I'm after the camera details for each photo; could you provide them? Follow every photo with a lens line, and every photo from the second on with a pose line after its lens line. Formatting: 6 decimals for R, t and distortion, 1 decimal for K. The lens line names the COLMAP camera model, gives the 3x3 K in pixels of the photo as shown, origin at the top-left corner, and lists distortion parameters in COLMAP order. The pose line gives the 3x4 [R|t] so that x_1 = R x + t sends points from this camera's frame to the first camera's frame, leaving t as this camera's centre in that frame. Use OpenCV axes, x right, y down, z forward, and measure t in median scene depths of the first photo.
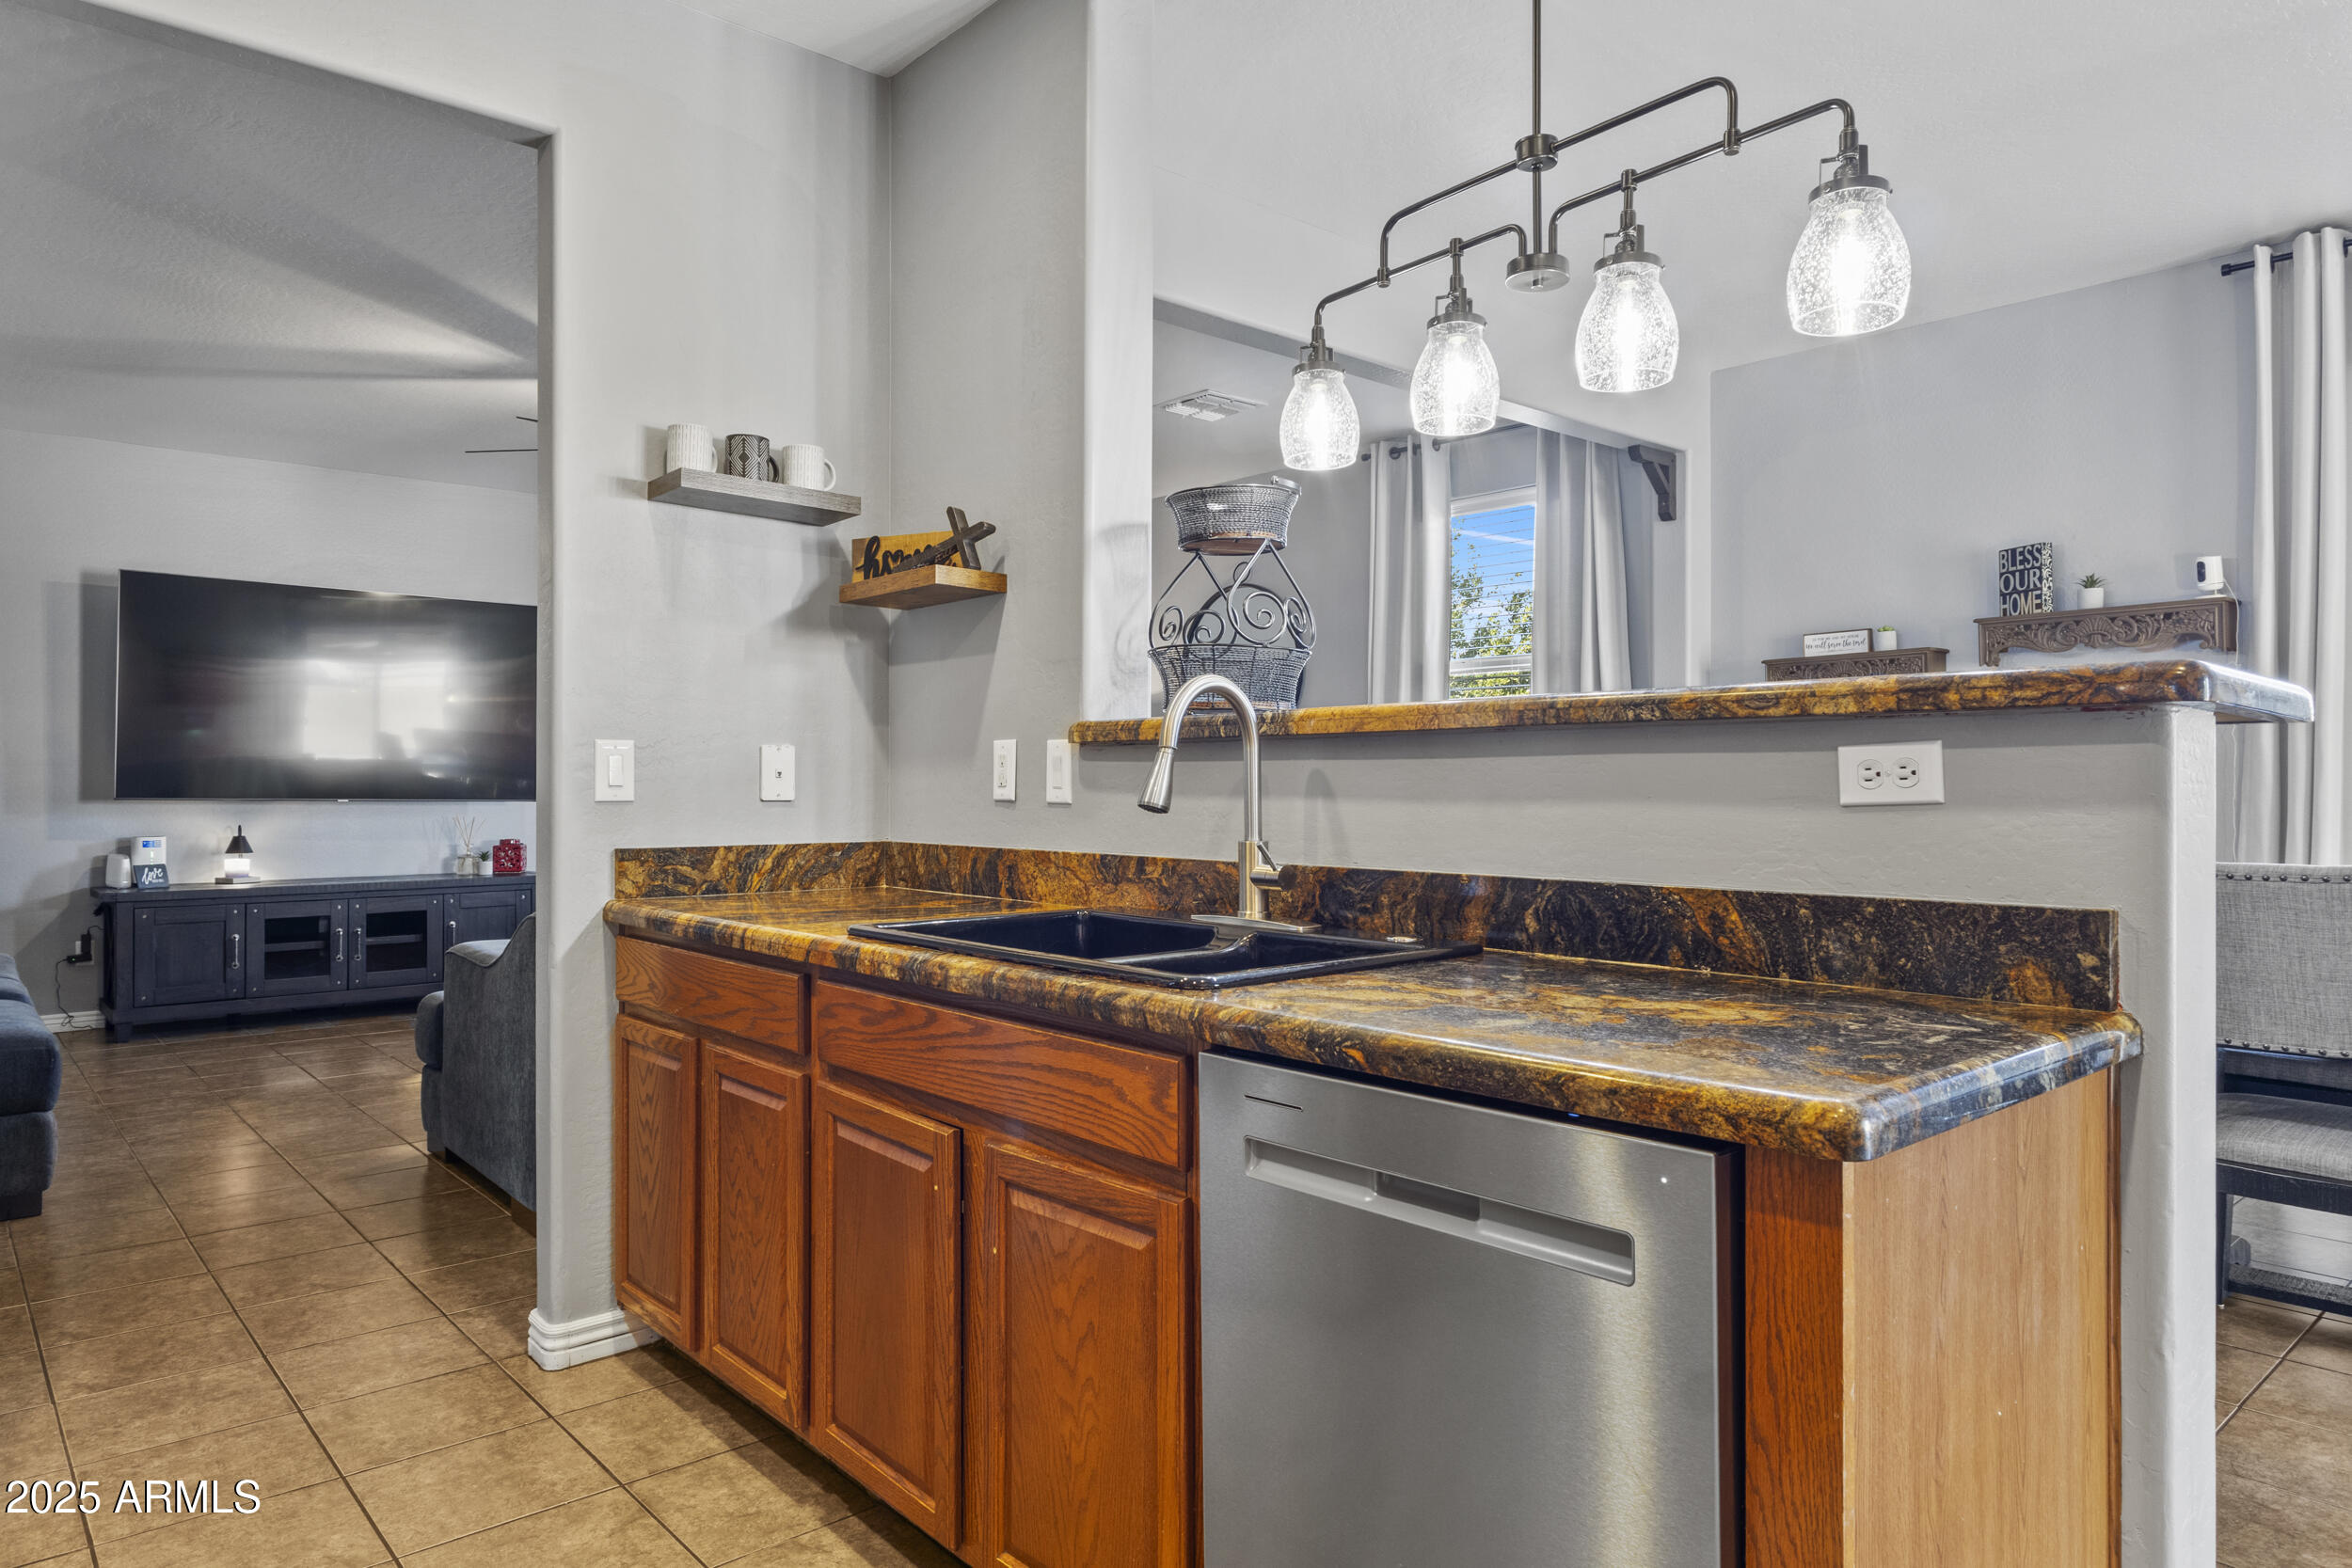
lens RADIAL K [[1462.1, 0, 1176.4], [0, 1462.1, 774.7], [0, 0, 1]] dist [-0.008485, -0.000871]
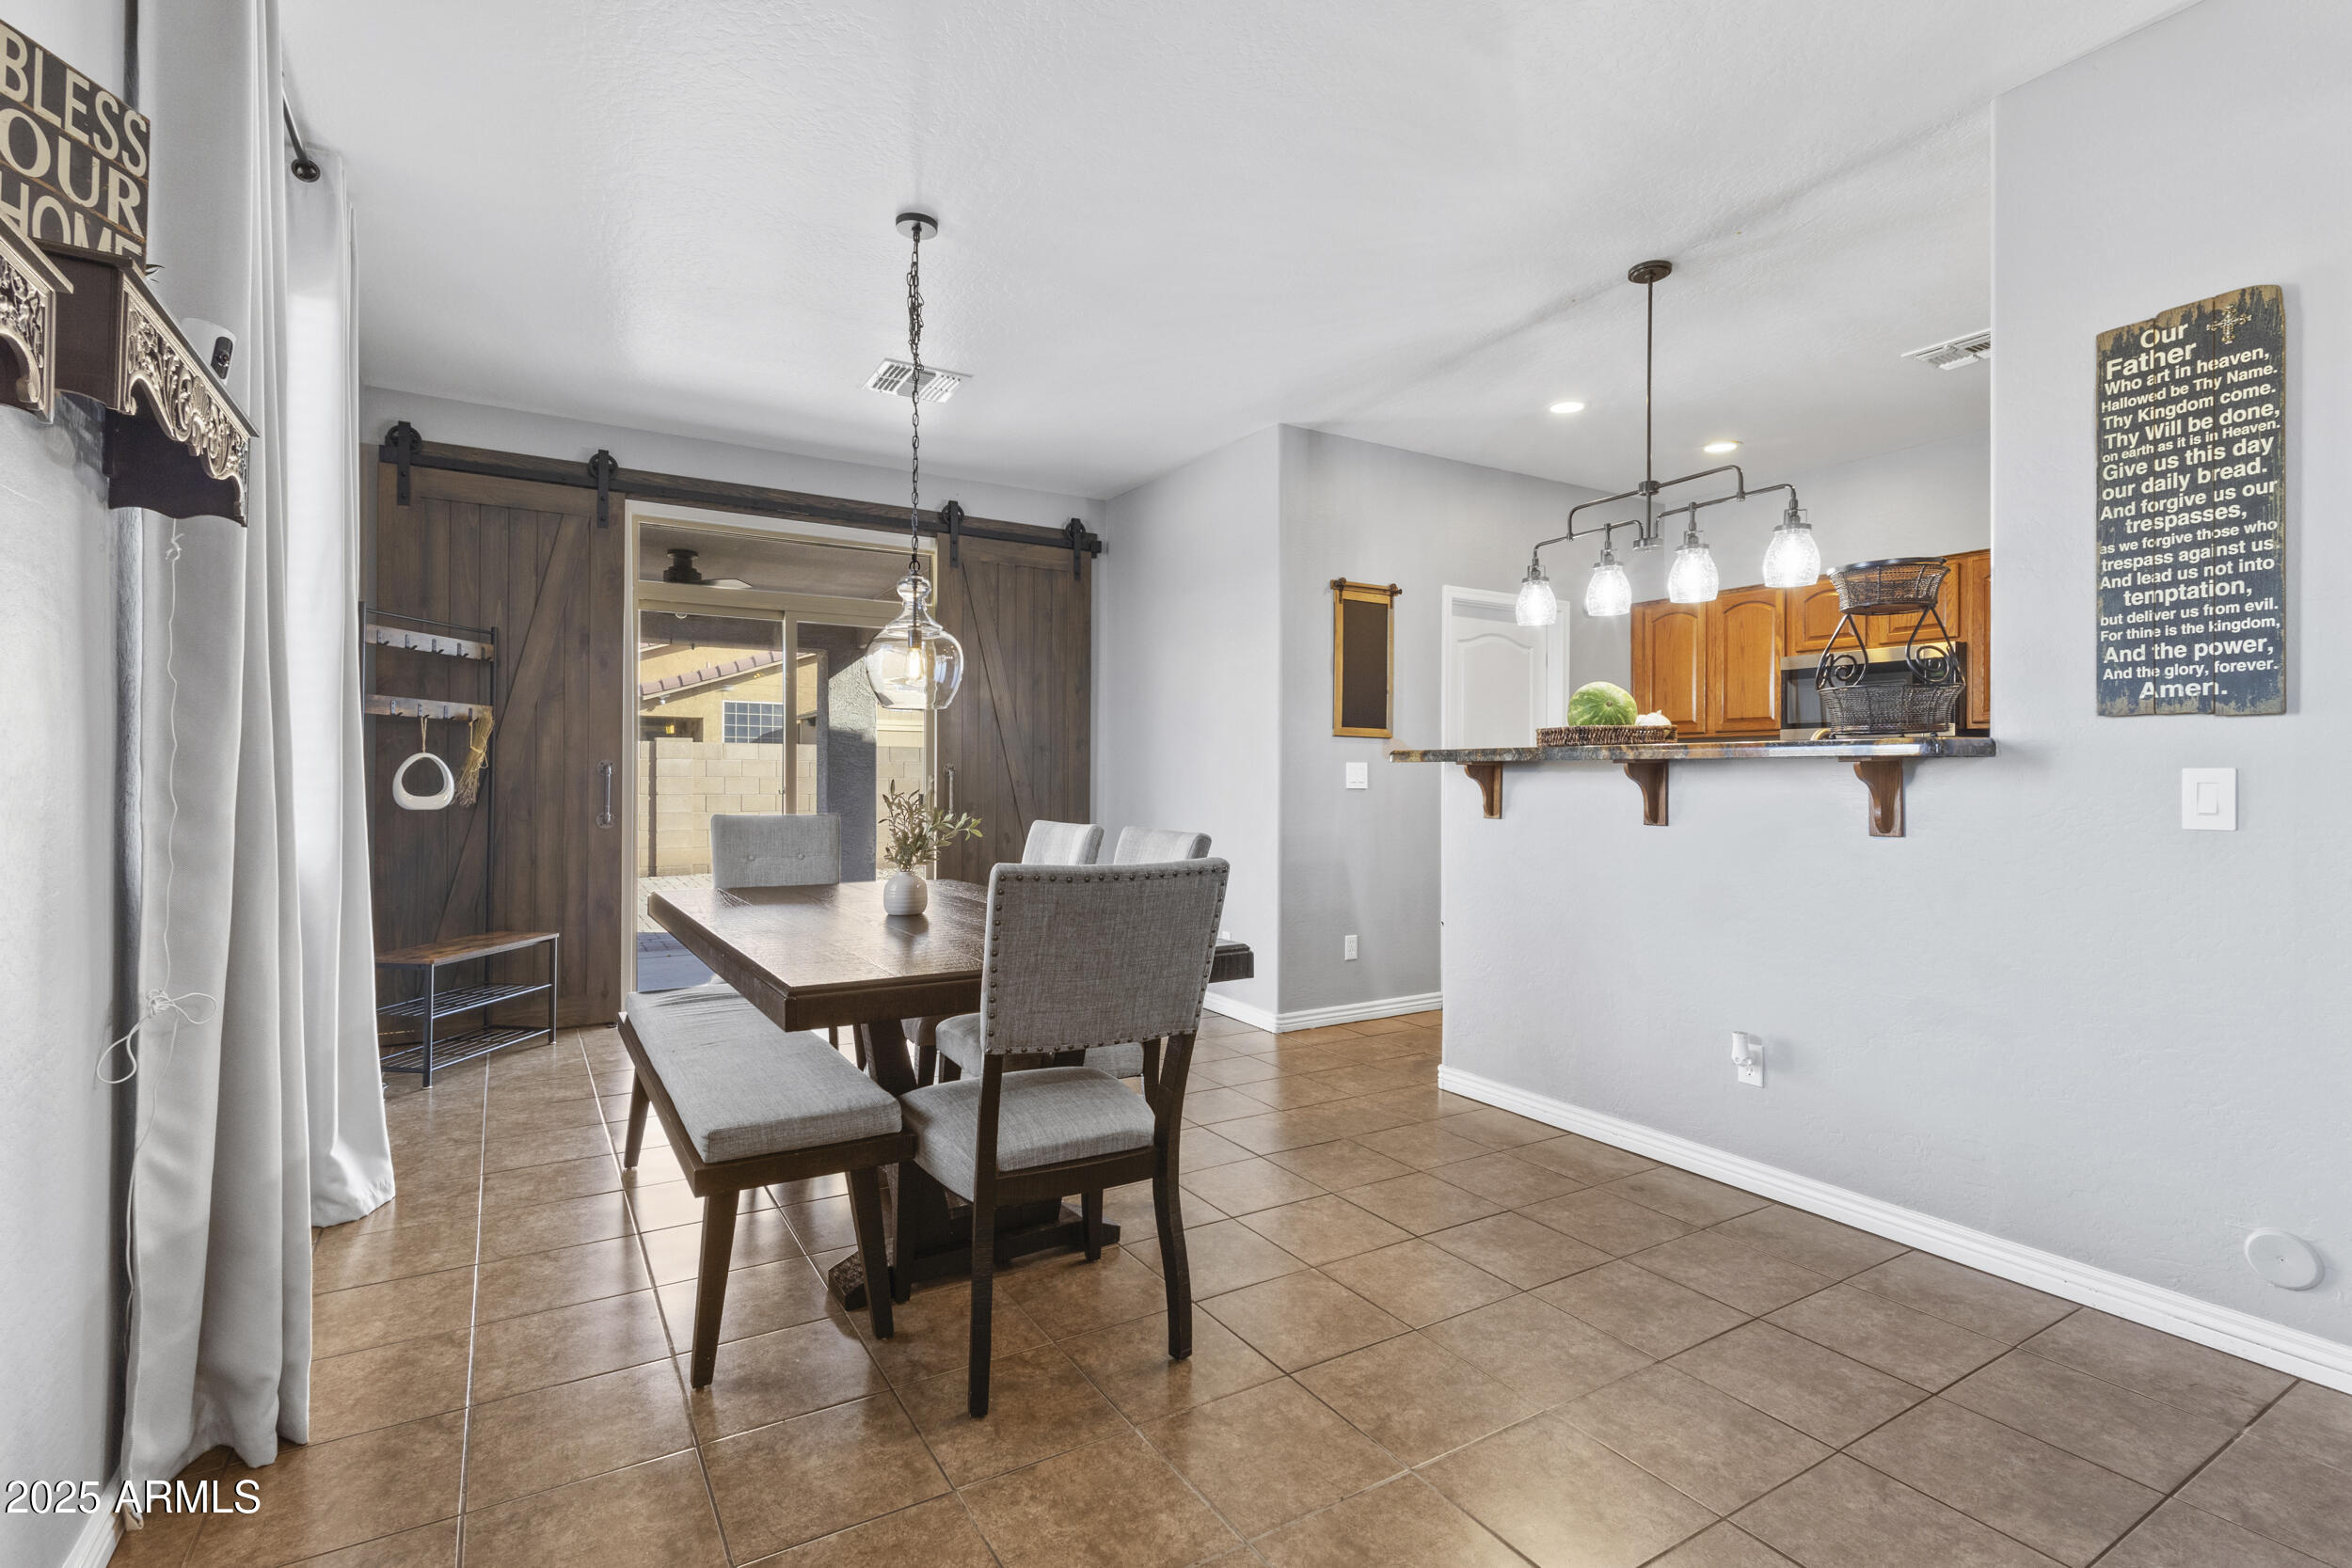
lens RADIAL K [[1087.4, 0, 1178.4], [0, 1087.4, 788.0], [0, 0, 1]] dist [0.004209, -0.000004]
pose [[0.986241, 0.014572, -0.164668, -0.167101], [-0.013242, 0.999870, 0.009171, 0.010036], [0.164780, -0.006865, 0.986306, -0.701823]]
